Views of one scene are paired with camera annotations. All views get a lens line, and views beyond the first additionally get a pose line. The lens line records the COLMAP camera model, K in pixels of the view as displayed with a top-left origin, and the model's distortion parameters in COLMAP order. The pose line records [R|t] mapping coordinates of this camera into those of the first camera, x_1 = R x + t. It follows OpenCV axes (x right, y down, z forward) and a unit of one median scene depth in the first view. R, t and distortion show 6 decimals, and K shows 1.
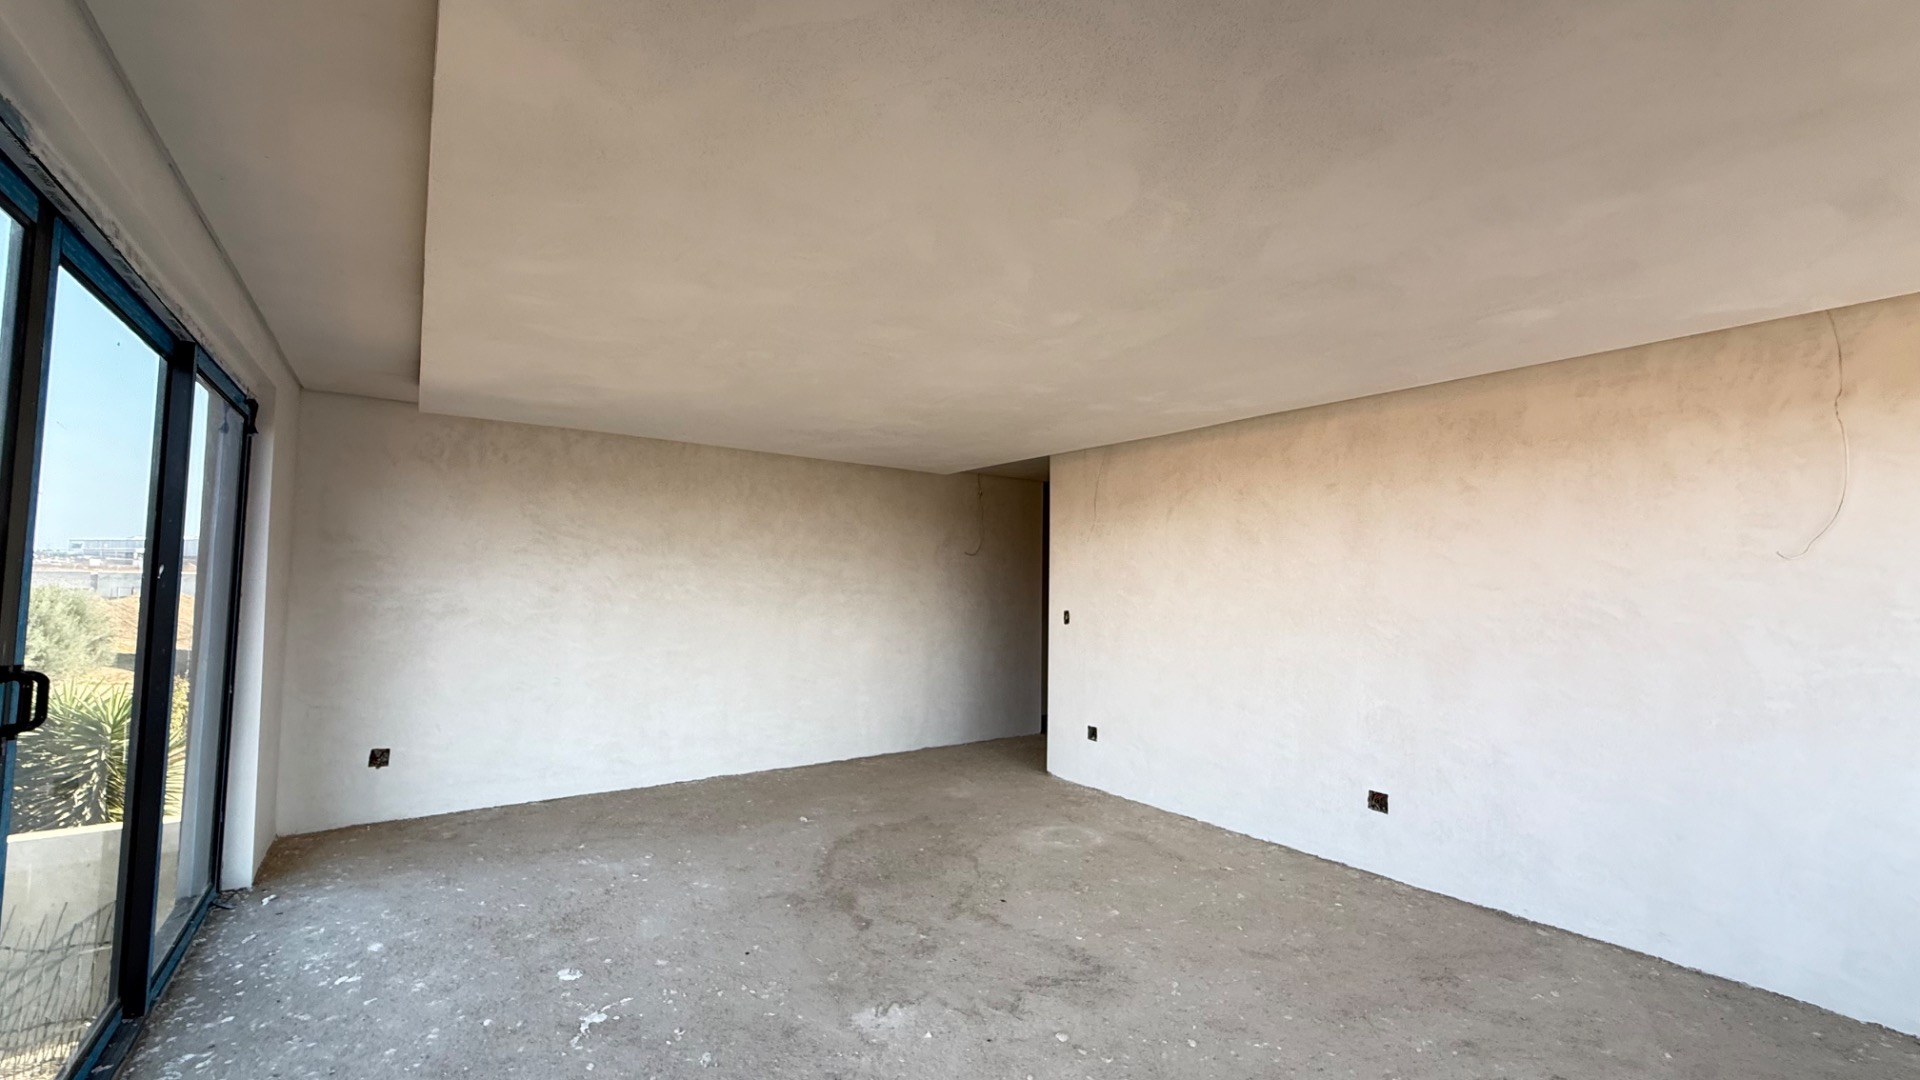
lens RADIAL K [[763.7, 0, 954.8], [0, 763.7, 539.6], [0, 0, 1]] dist [0.000047, 0.000383]
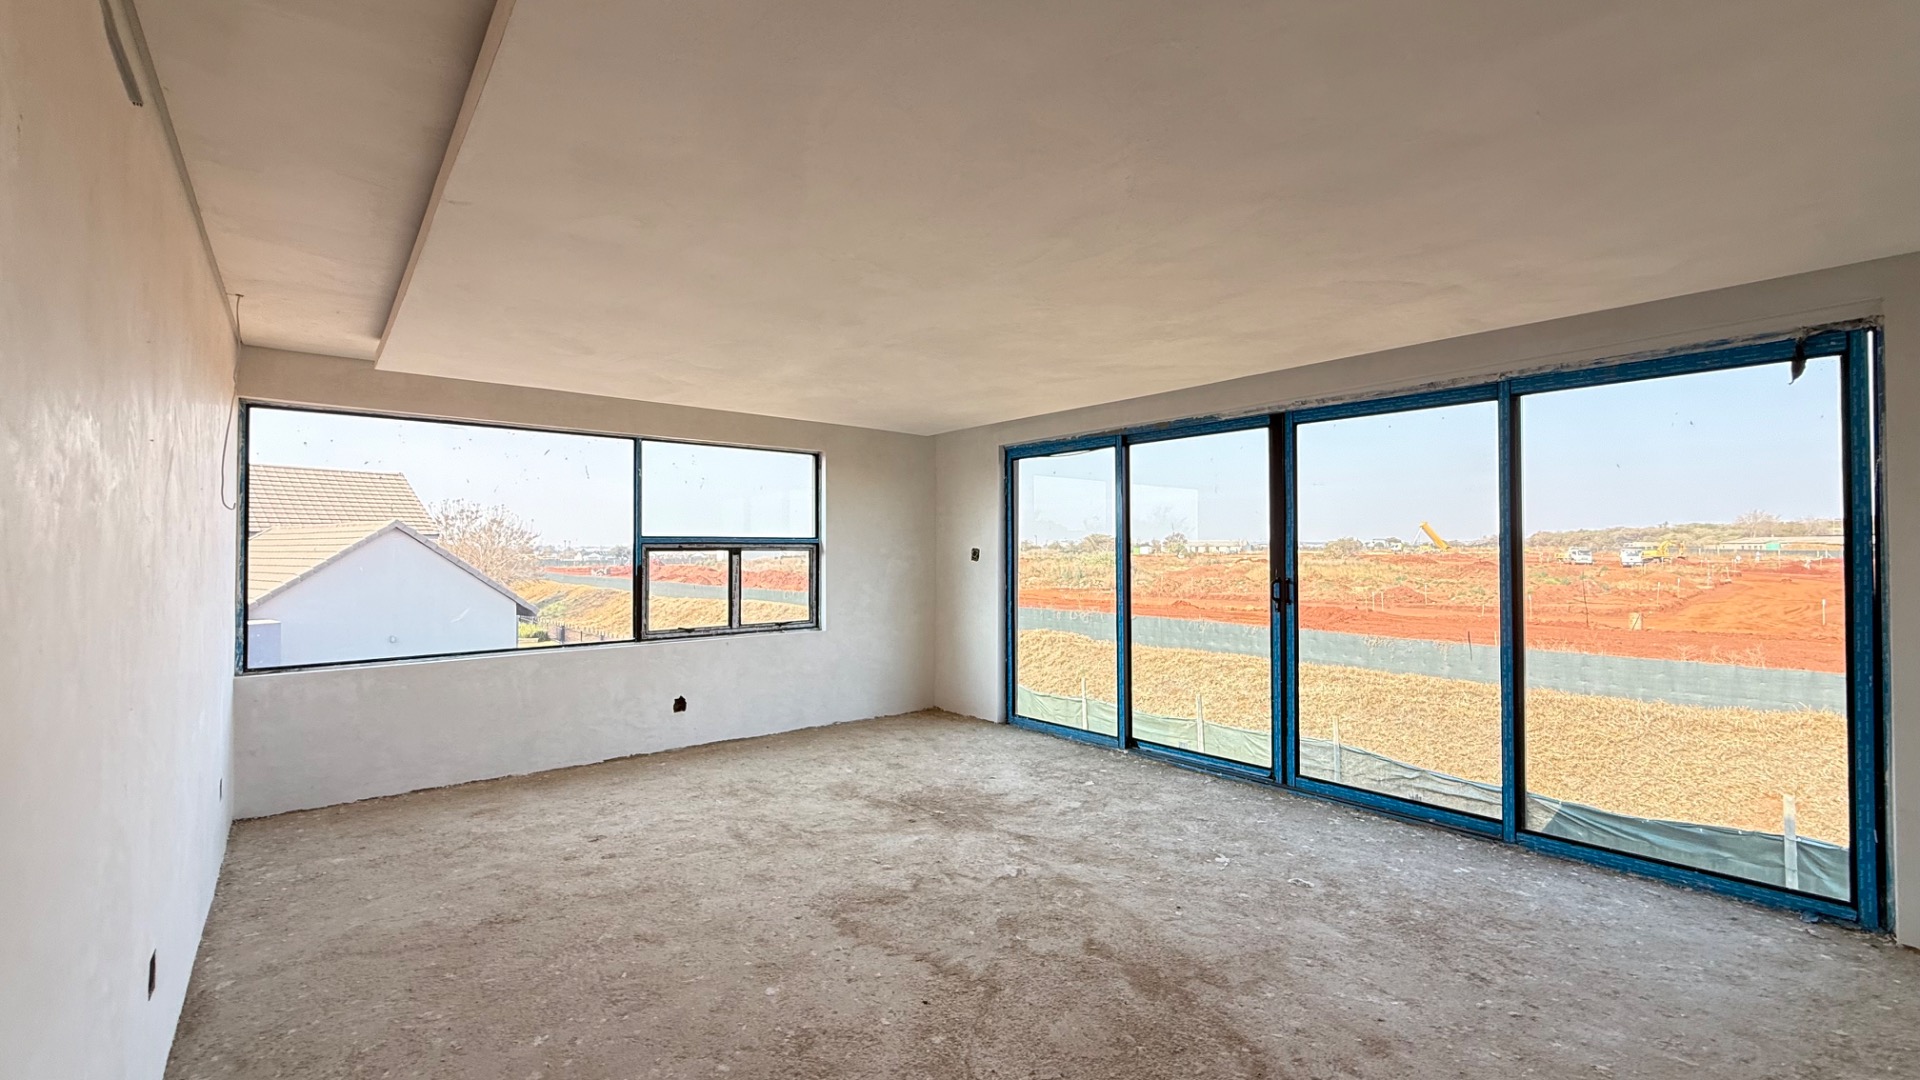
lens RADIAL K [[763.7, 0, 954.8], [0, 763.7, 539.6], [0, 0, 1]] dist [0.000047, 0.000383]
pose [[-0.996173, -0.014987, -0.086110, 0.120507], [-0.008624, 0.997236, -0.073796, 0.130763], [0.086978, -0.072771, -0.993549, 2.014212]]
